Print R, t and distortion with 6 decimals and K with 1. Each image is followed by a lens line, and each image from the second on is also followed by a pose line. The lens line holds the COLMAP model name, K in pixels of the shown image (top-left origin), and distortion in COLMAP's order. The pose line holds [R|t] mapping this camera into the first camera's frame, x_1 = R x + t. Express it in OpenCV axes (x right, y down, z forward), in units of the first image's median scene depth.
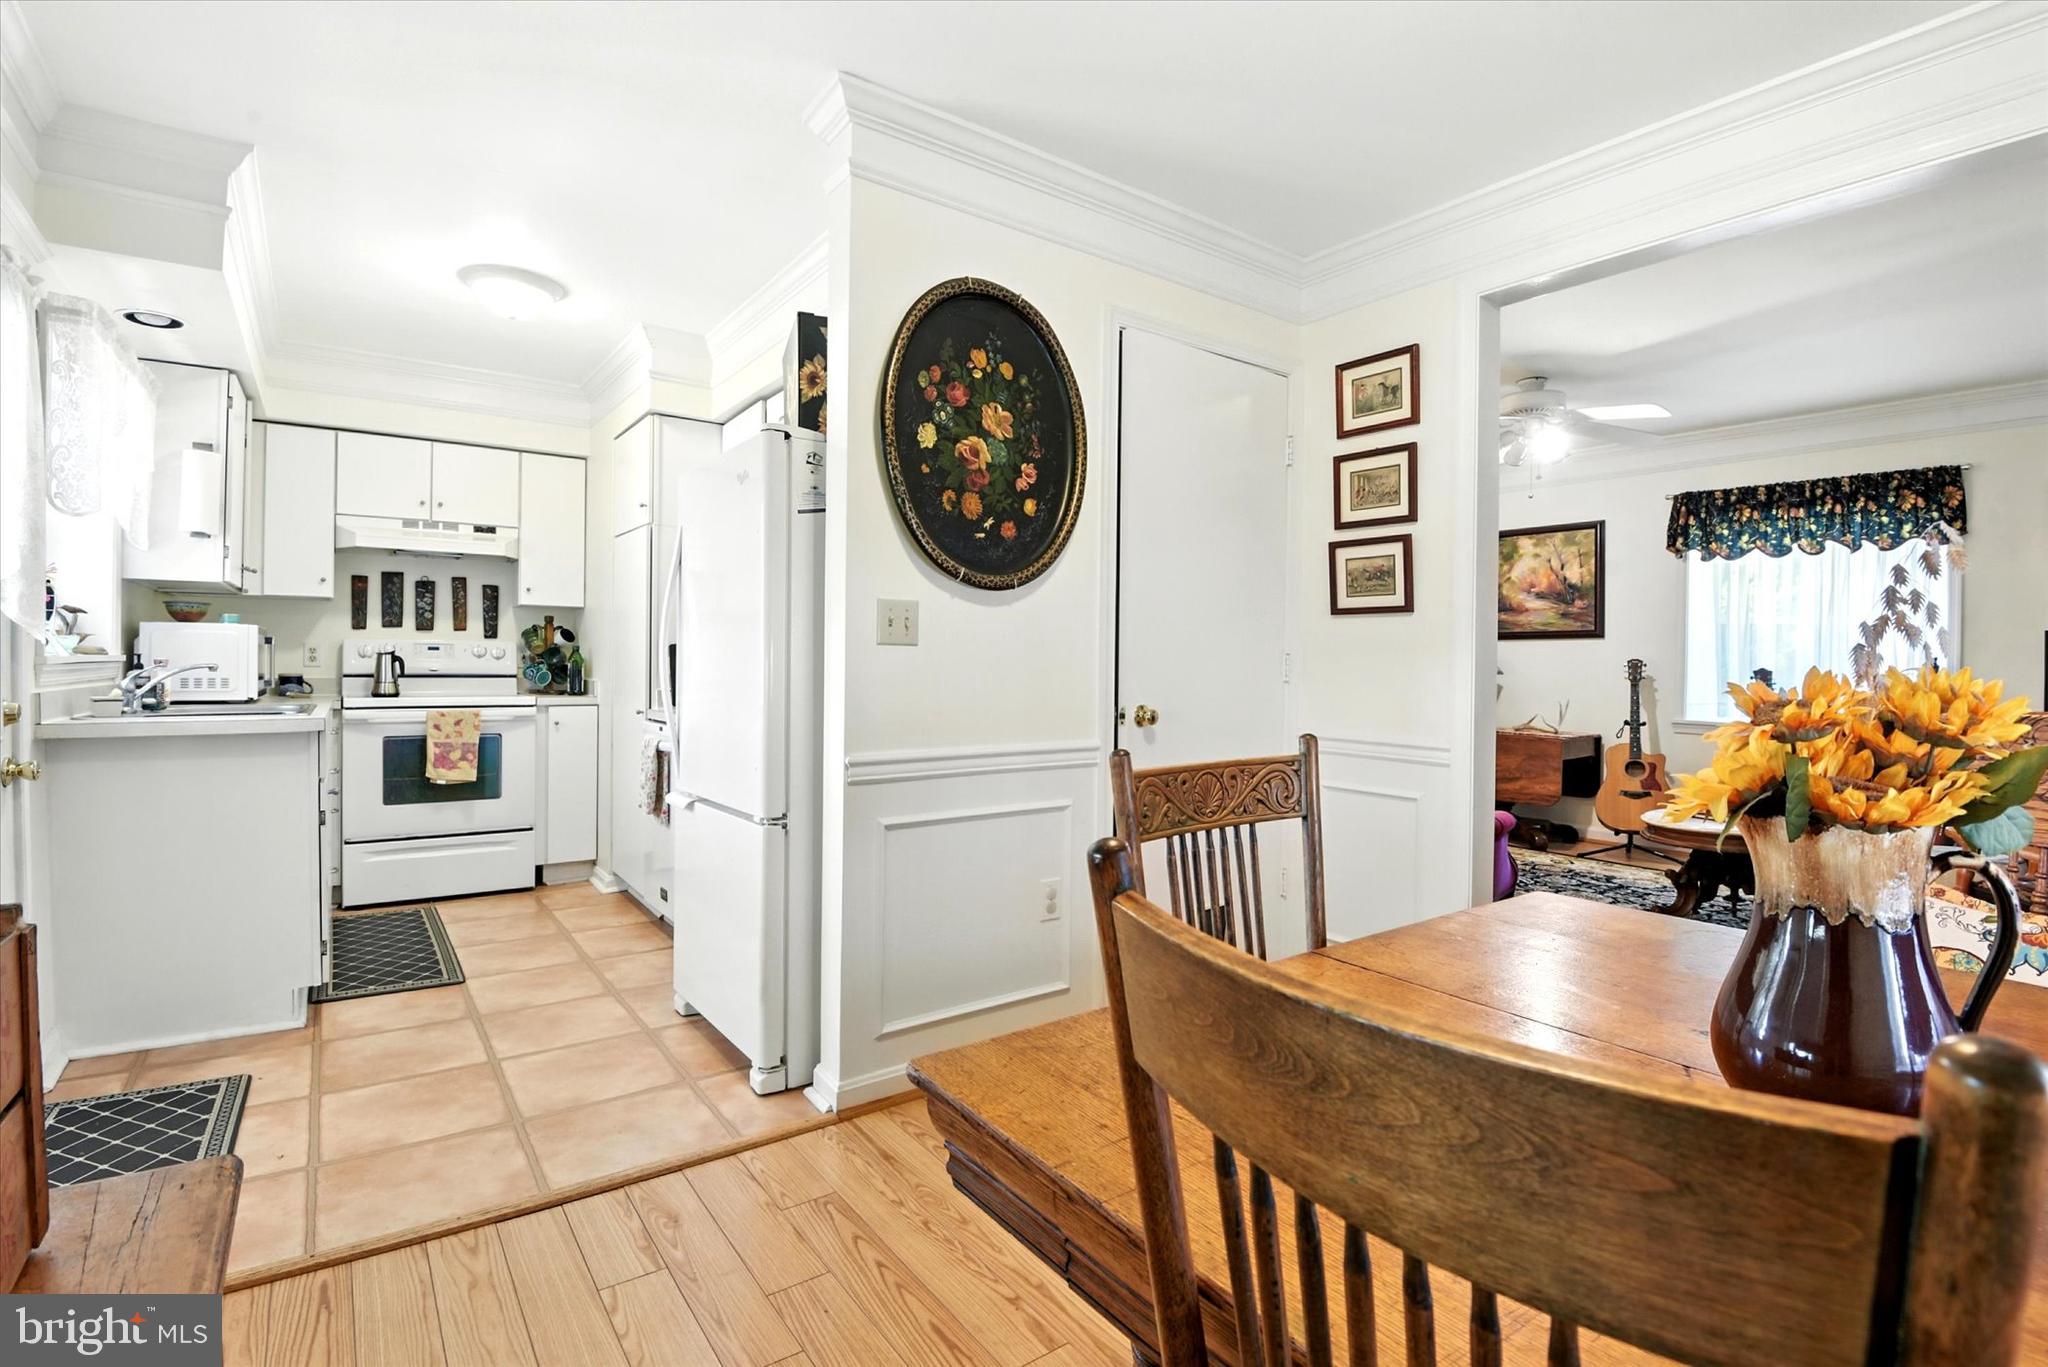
lens RADIAL K [[975.3, 0, 1025.8], [0, 975.3, 667.6], [0, 0, 1]] dist [-0.014865, -0.017349]
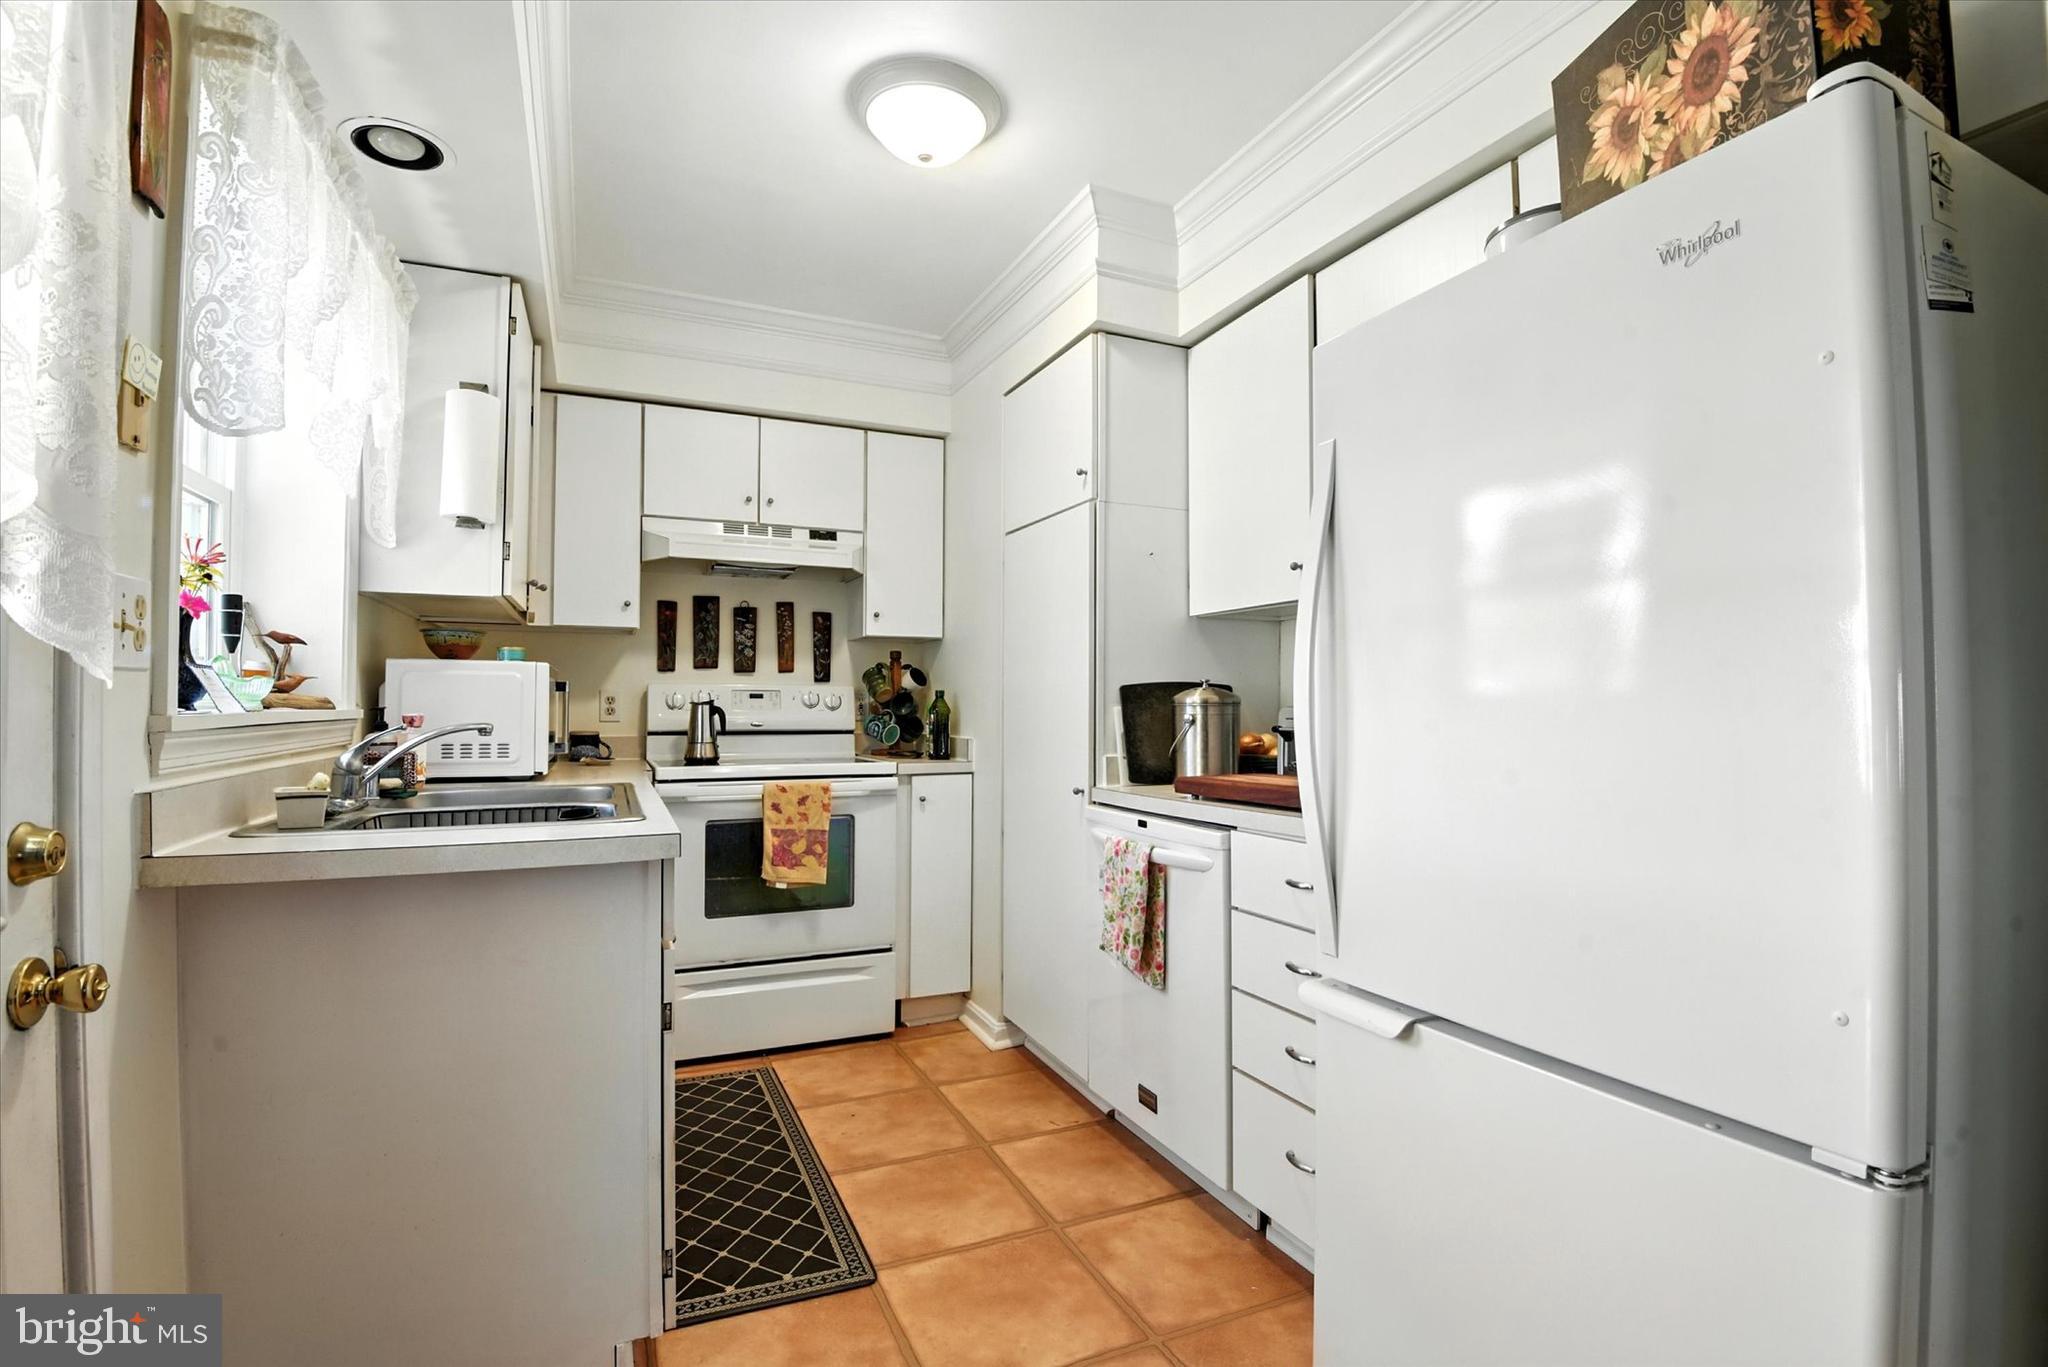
lens RADIAL K [[965.3, 0, 1024.0], [0, 965.3, 683.5], [0, 0, 1]] dist [0.001820, -0.032577]
pose [[0.978908, -0.012617, -0.203910, -0.285314], [0.006468, 0.999505, -0.030791, -0.005836], [0.204197, 0.028823, 0.978505, 0.344324]]
